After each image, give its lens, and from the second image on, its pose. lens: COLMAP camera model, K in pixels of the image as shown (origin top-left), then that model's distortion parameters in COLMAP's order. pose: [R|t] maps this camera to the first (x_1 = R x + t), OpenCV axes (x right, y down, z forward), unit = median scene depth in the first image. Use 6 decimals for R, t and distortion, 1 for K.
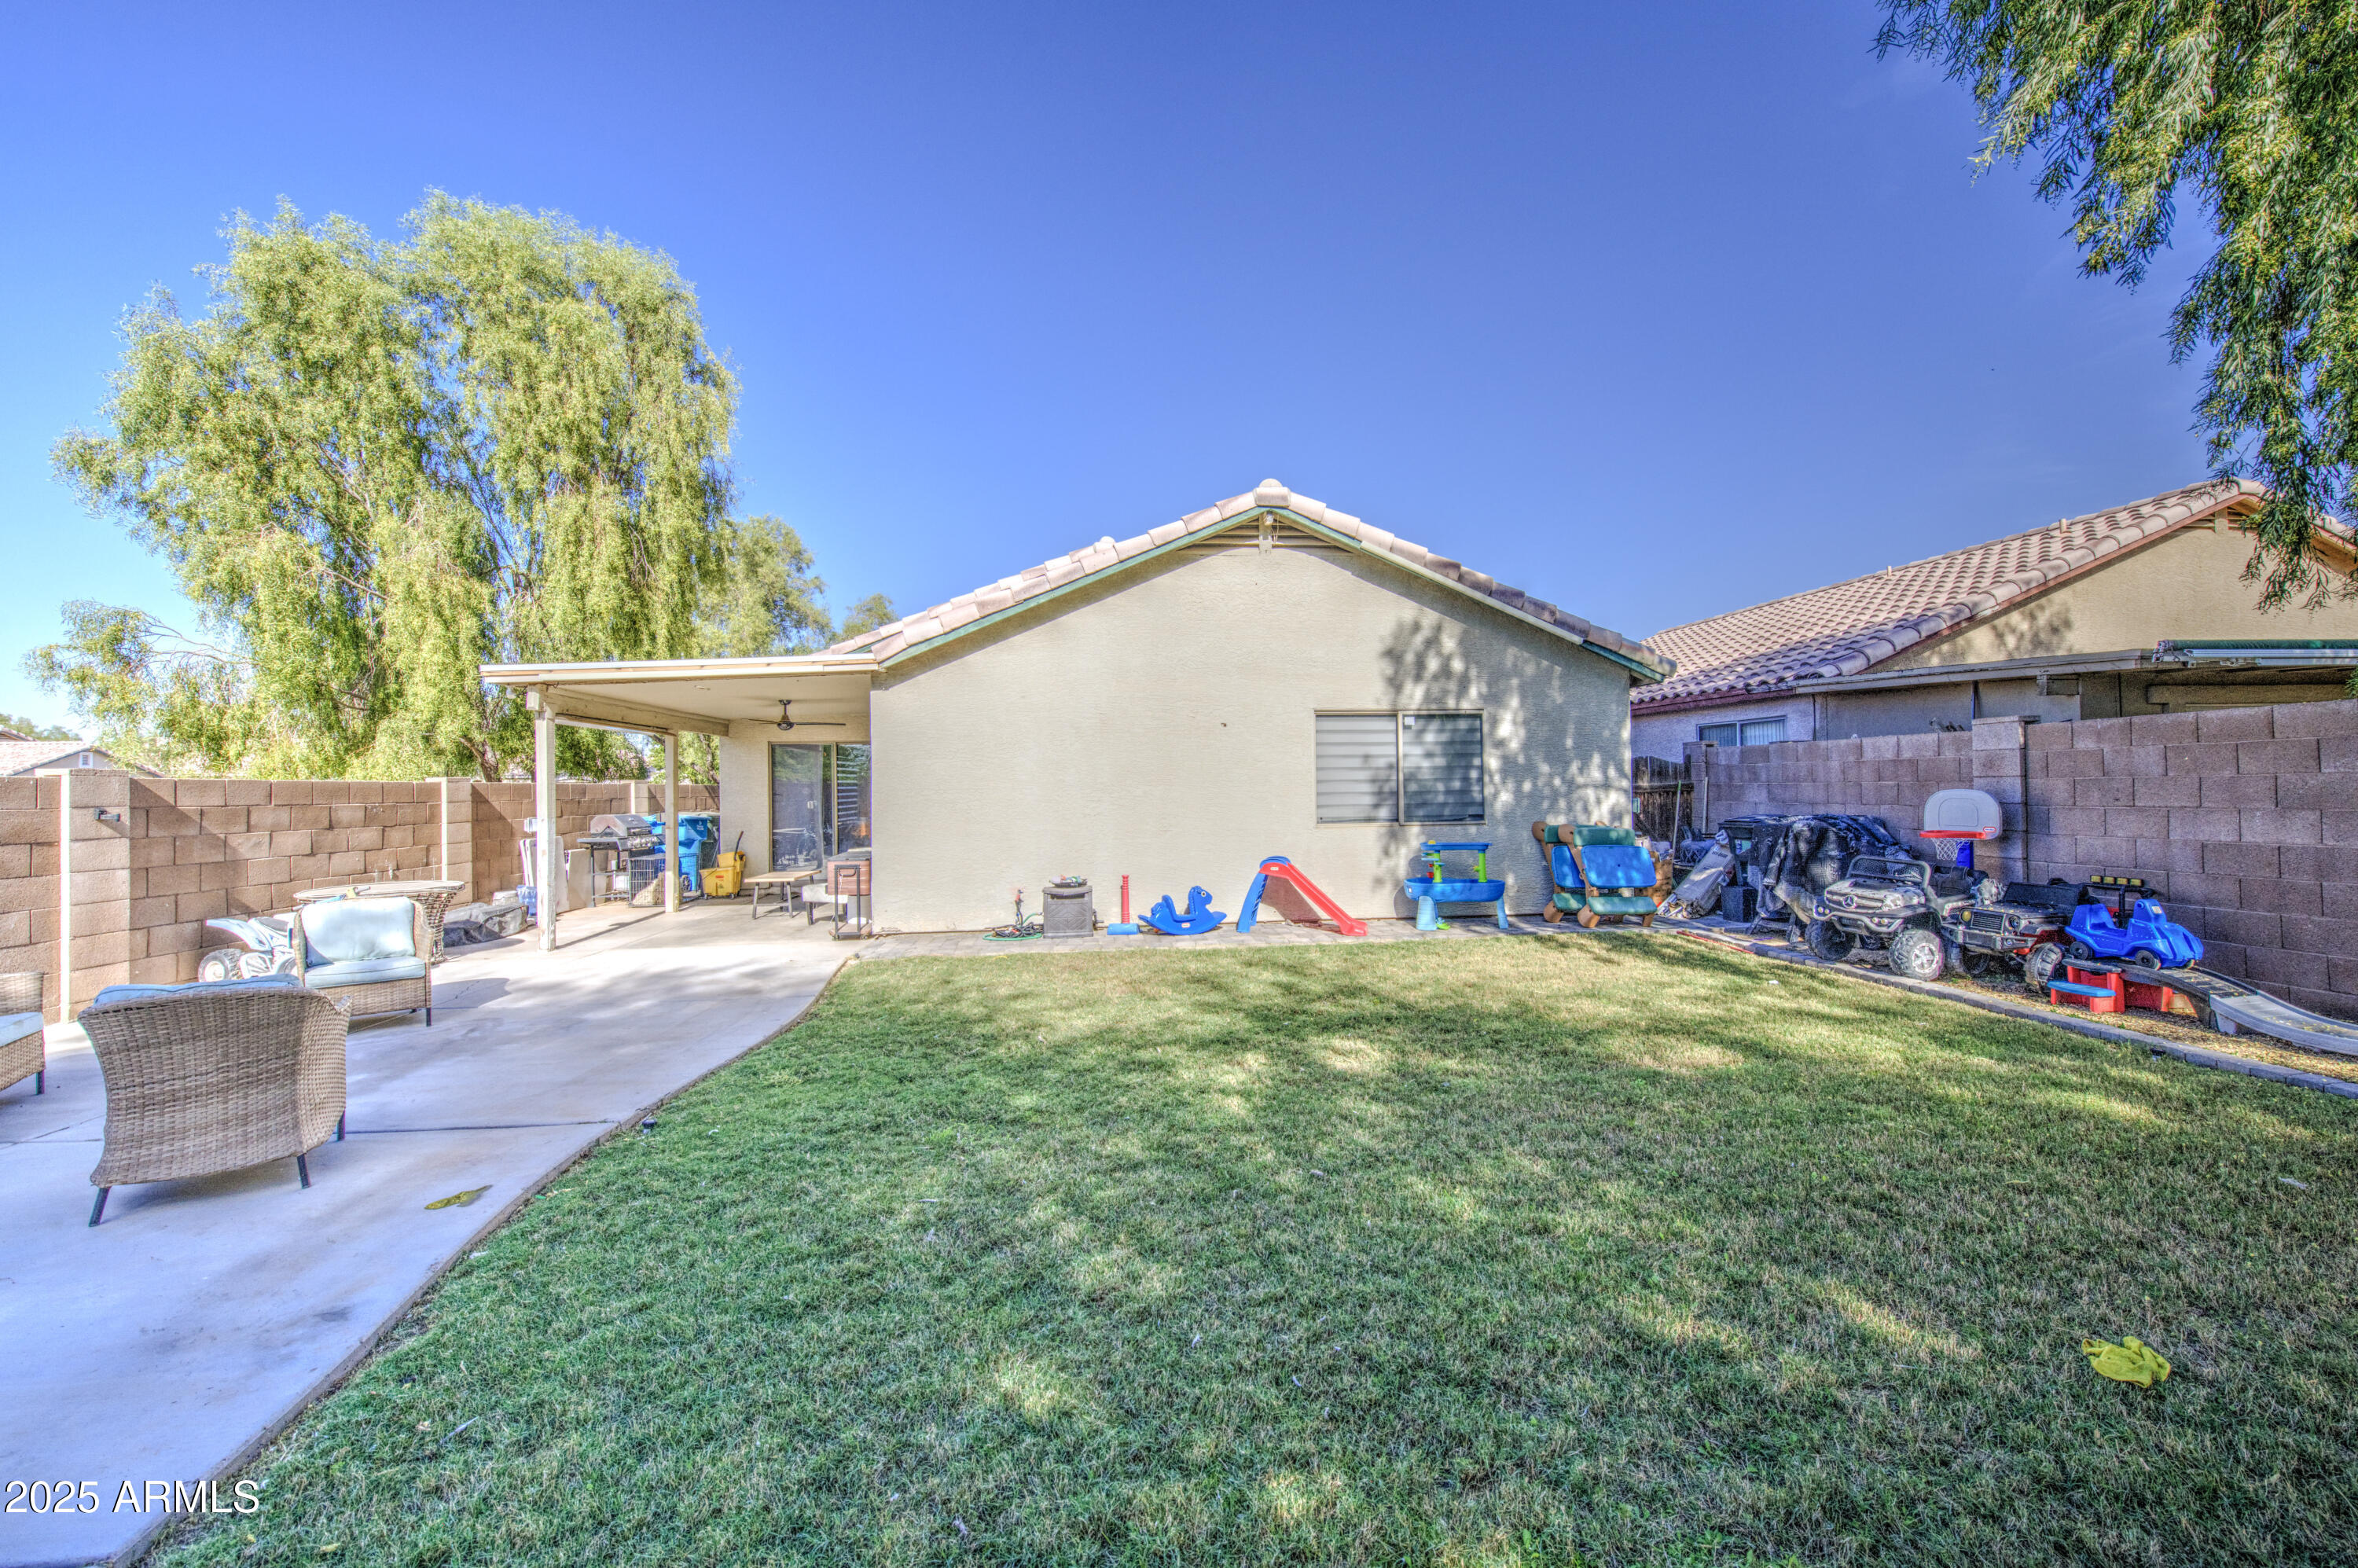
lens RADIAL K [[982.7, 0, 1187.4], [0, 982.7, 774.1], [0, 0, 1]] dist [0.002471, -0.000753]
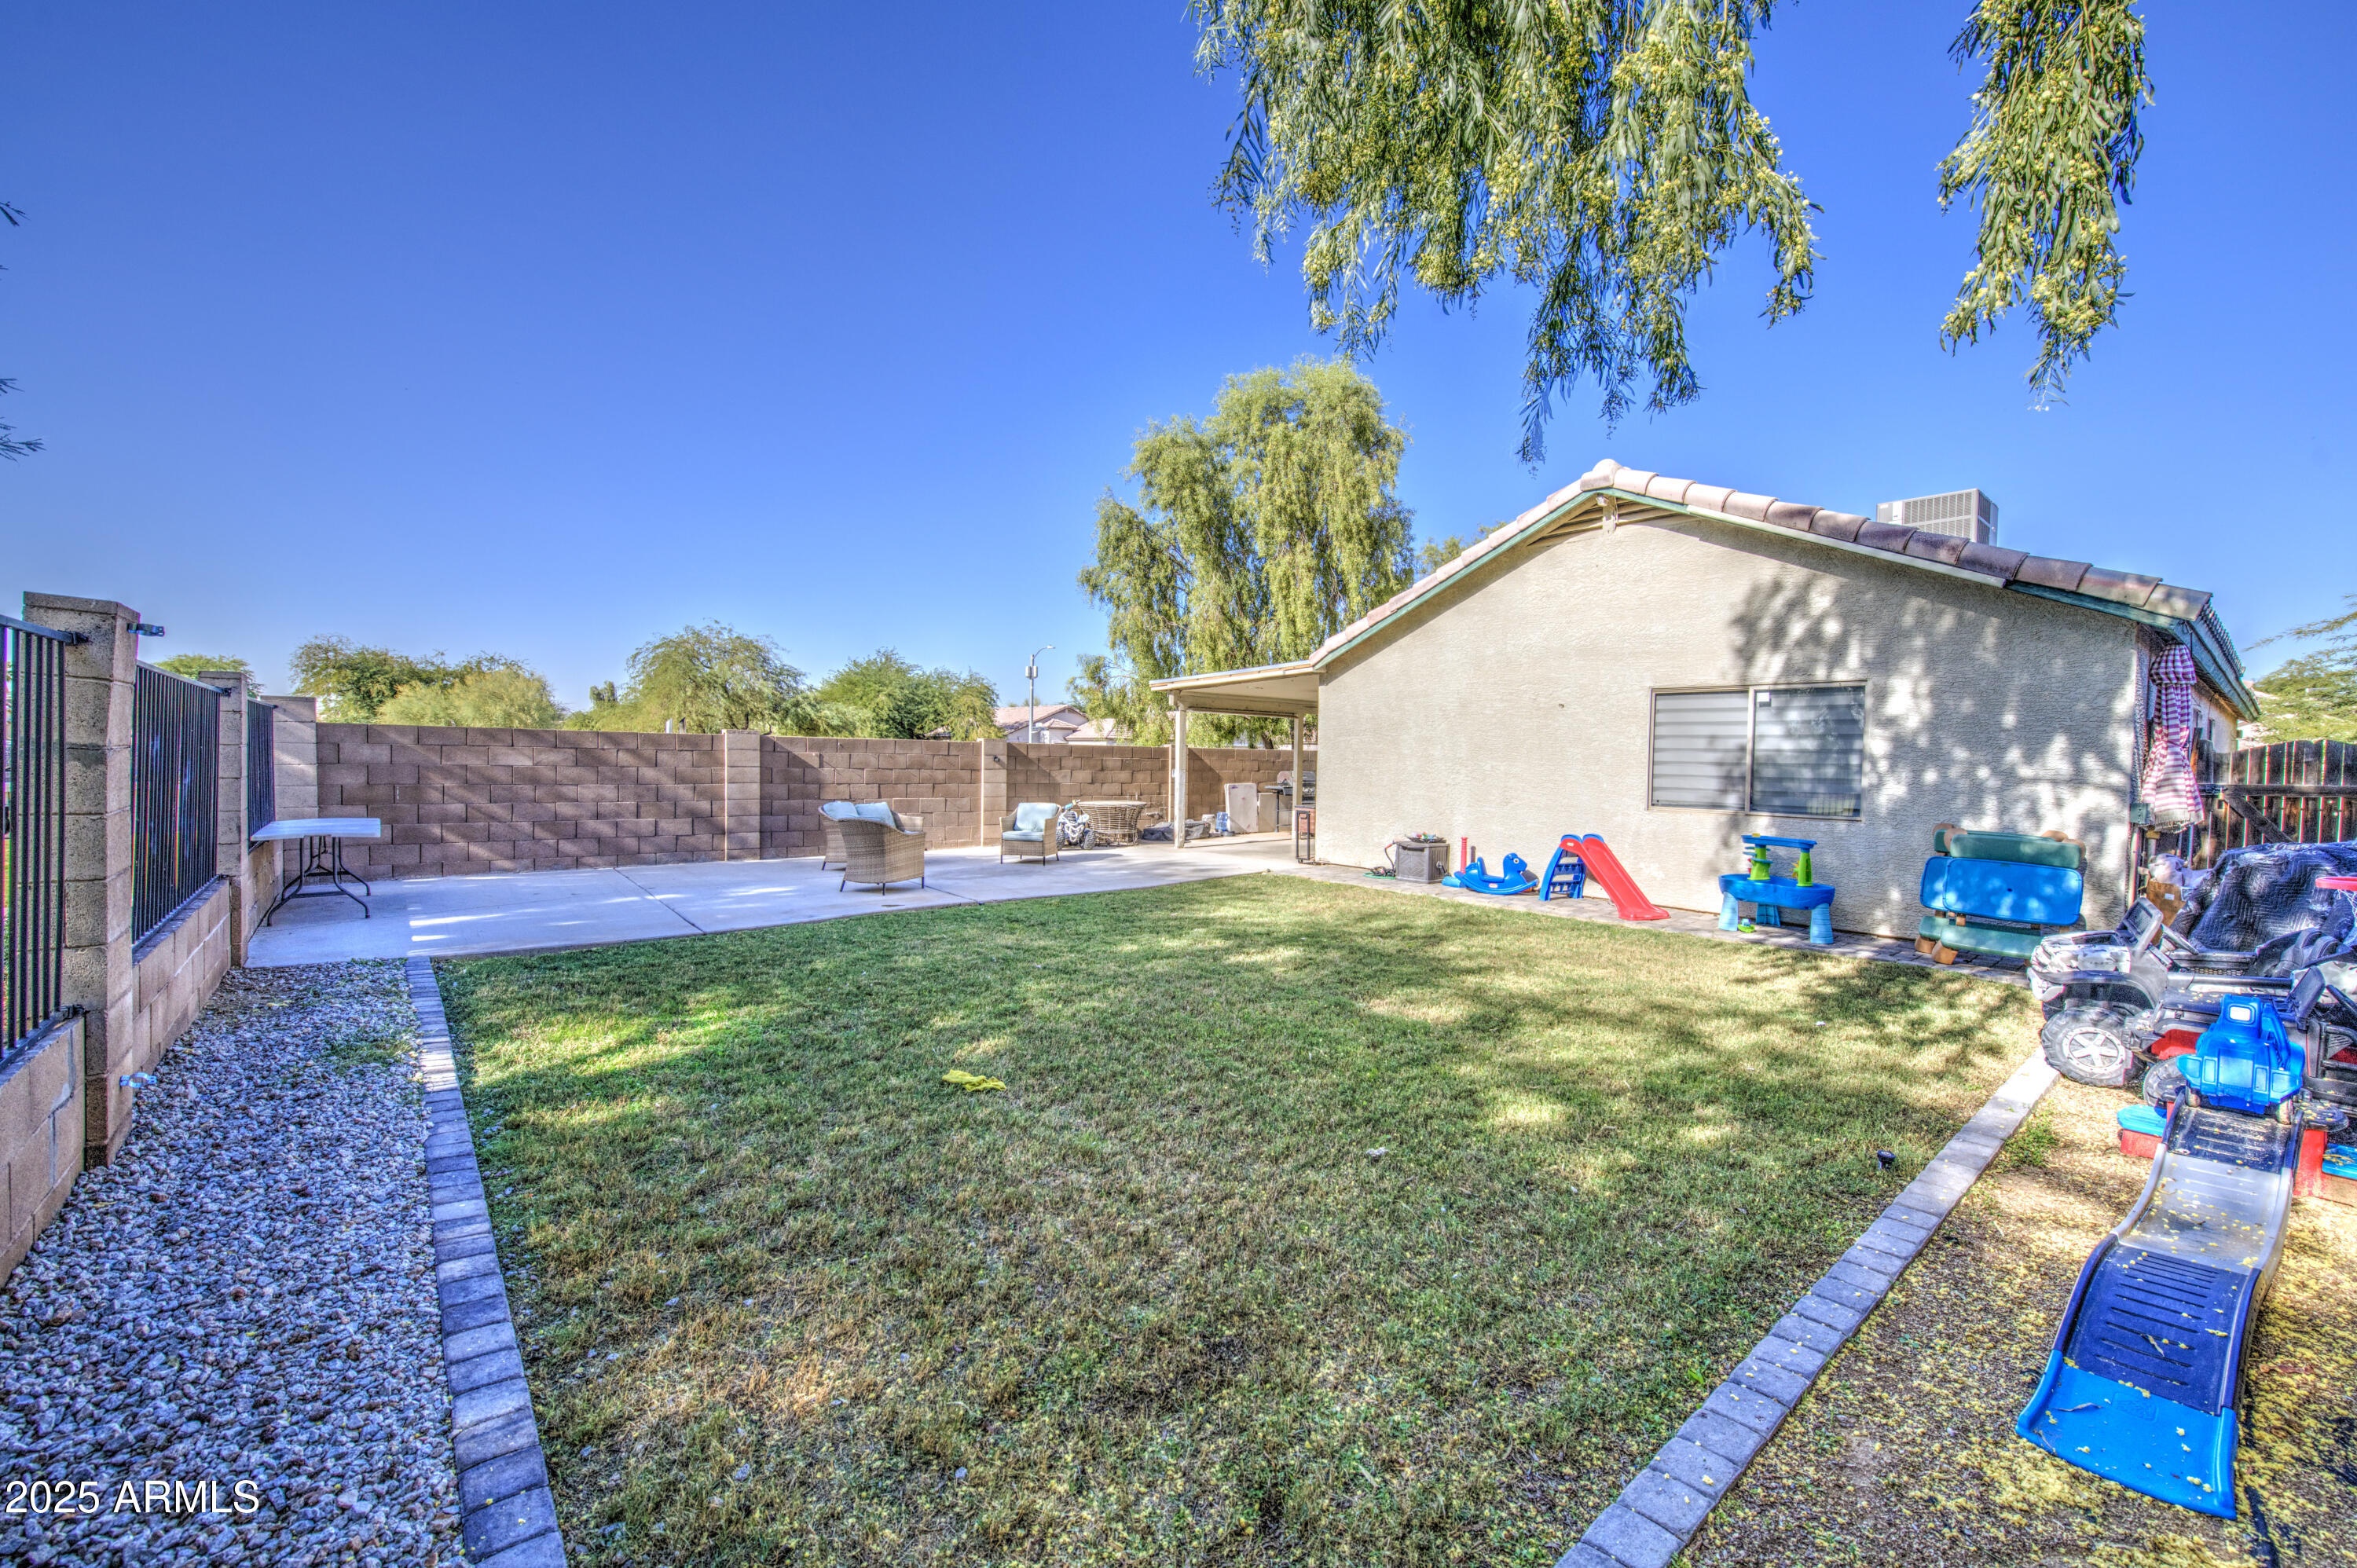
lens RADIAL K [[982.2, 0, 1185.7], [0, 982.2, 774.5], [0, 0, 1]] dist [0.002471, -0.000753]
pose [[0.540338, 0.040707, -0.840463, 0.689175], [-0.014404, 0.999130, 0.039131, -0.011552], [0.841325, -0.009038, 0.540454, 0.089576]]
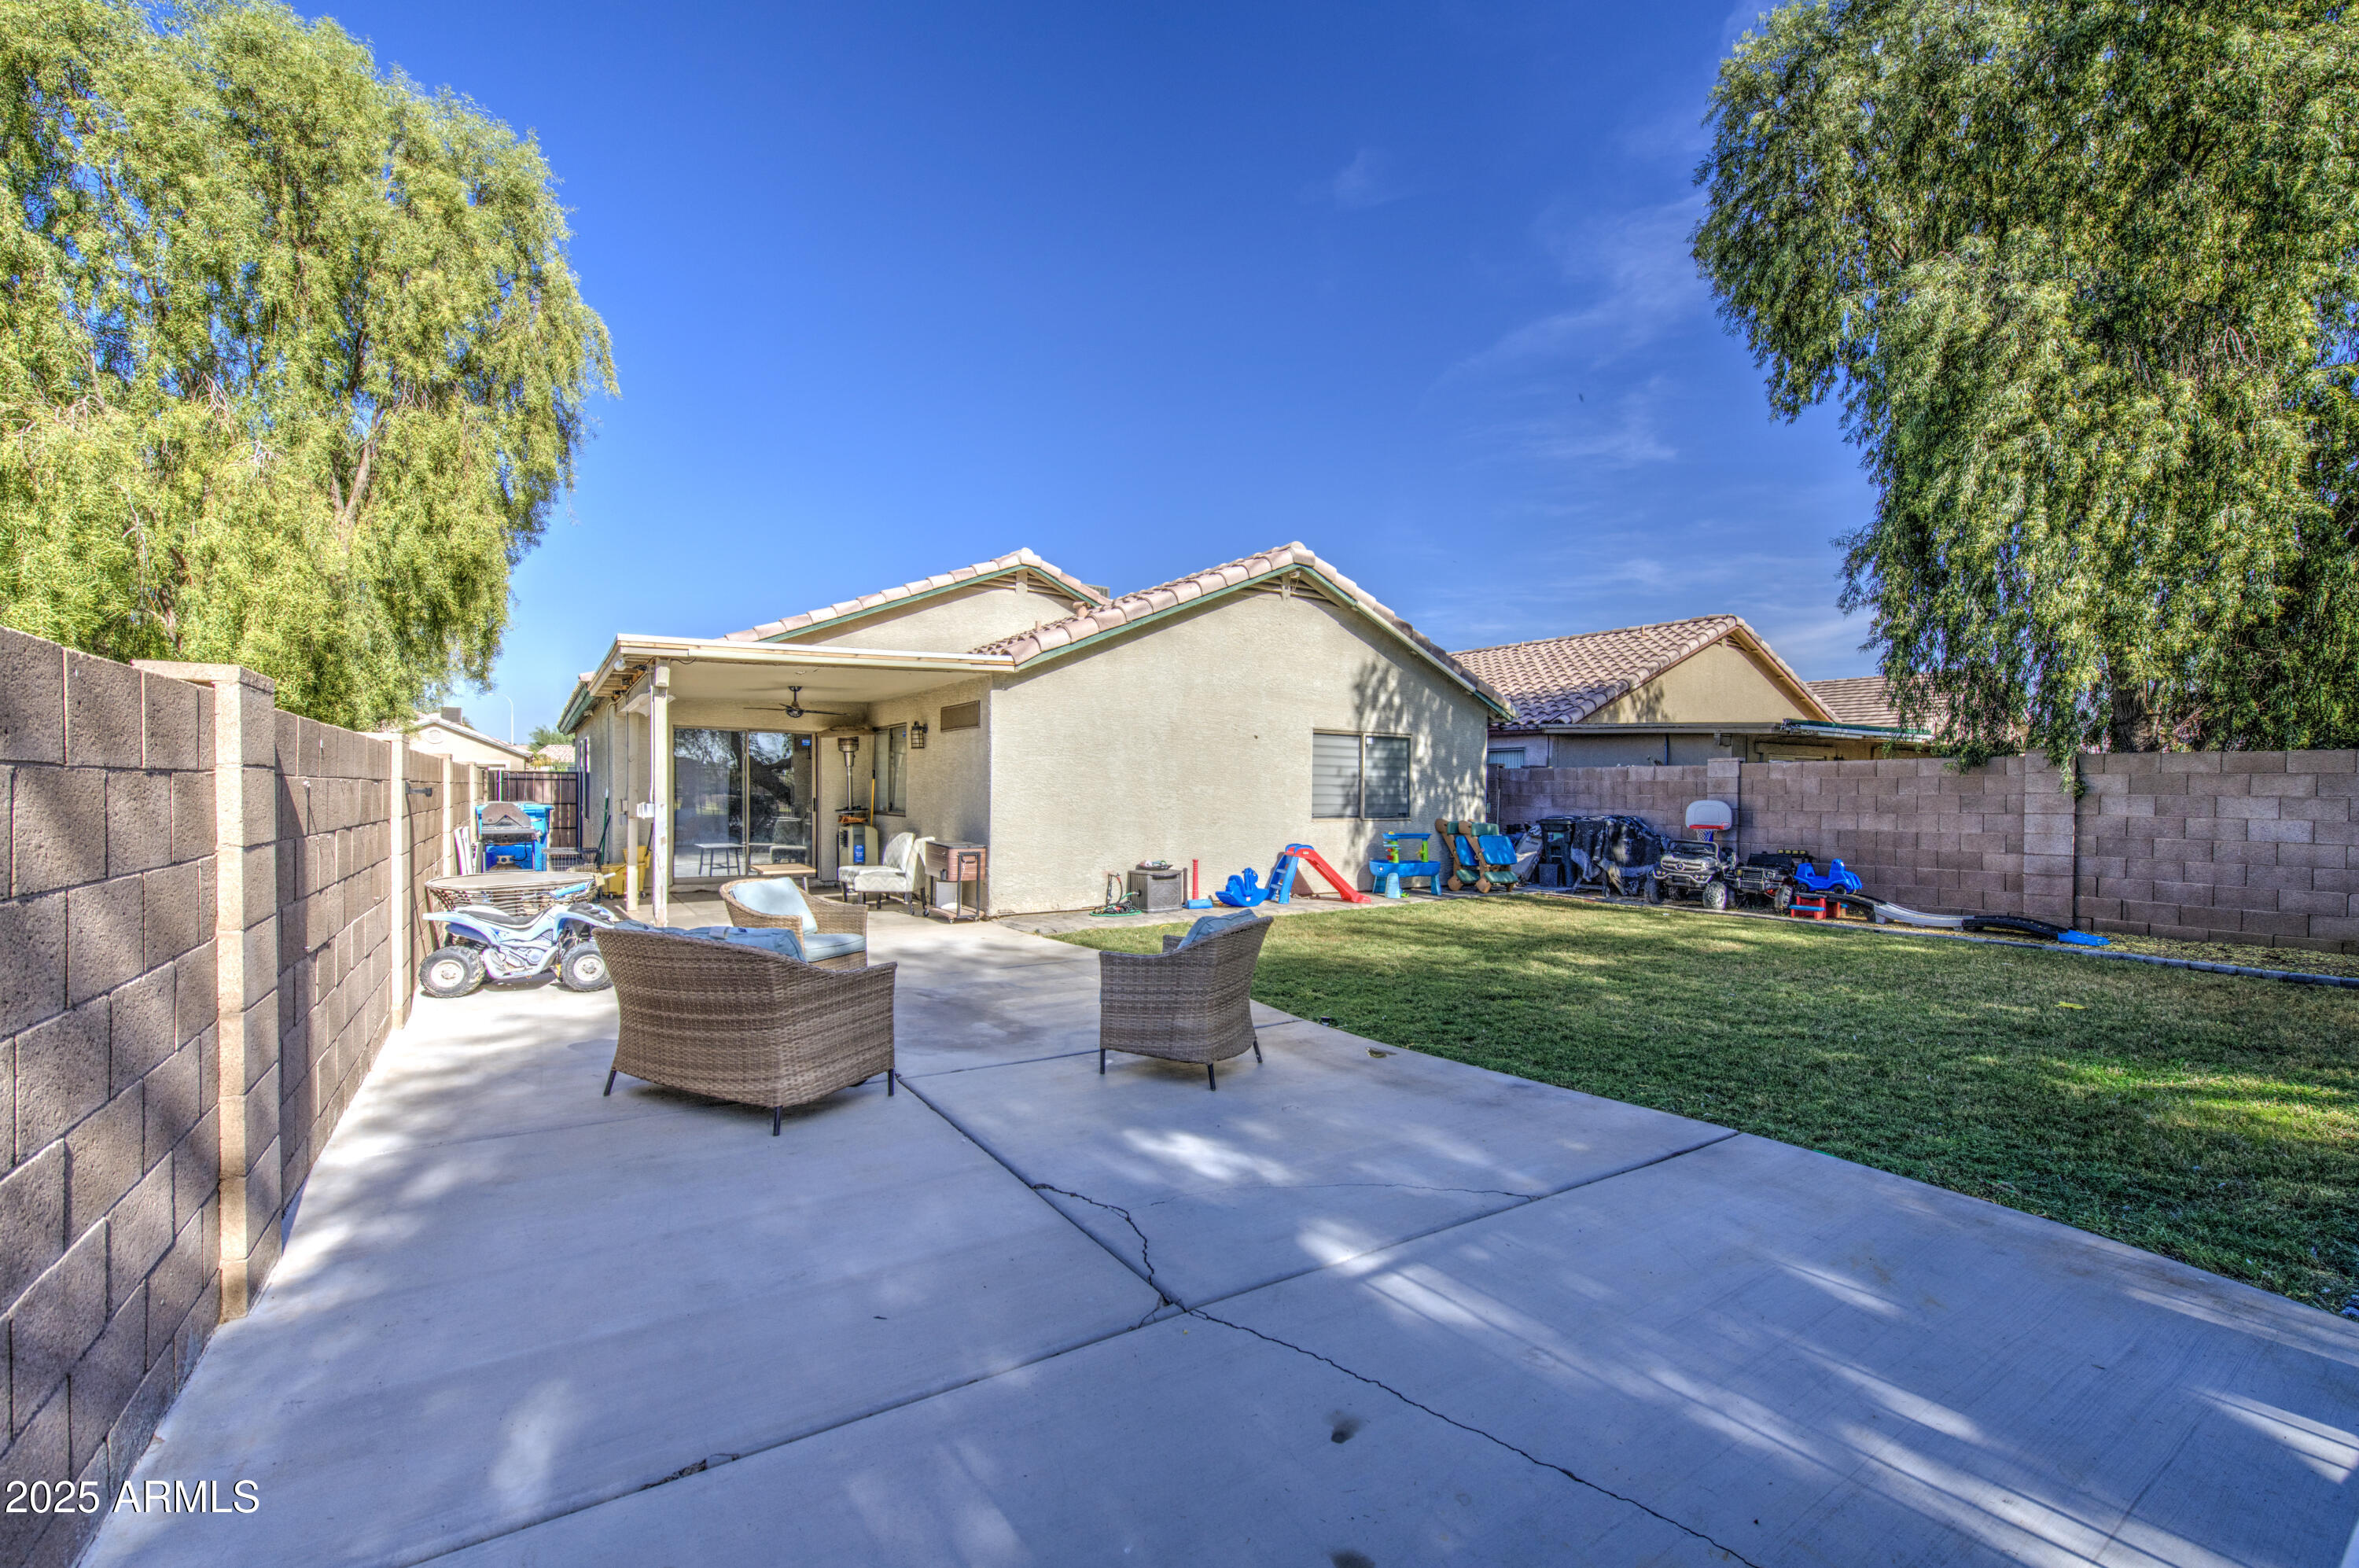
lens RADIAL K [[995.3, 0, 1227.0], [0, 995.3, 801.8], [0, 0, 1]] dist [-0.001460, -0.000015]
pose [[0.874664, 0.018275, 0.484385, -0.576729], [-0.029427, 0.999448, 0.015429, 0.012196], [-0.483836, -0.027750, 0.874719, -0.067498]]
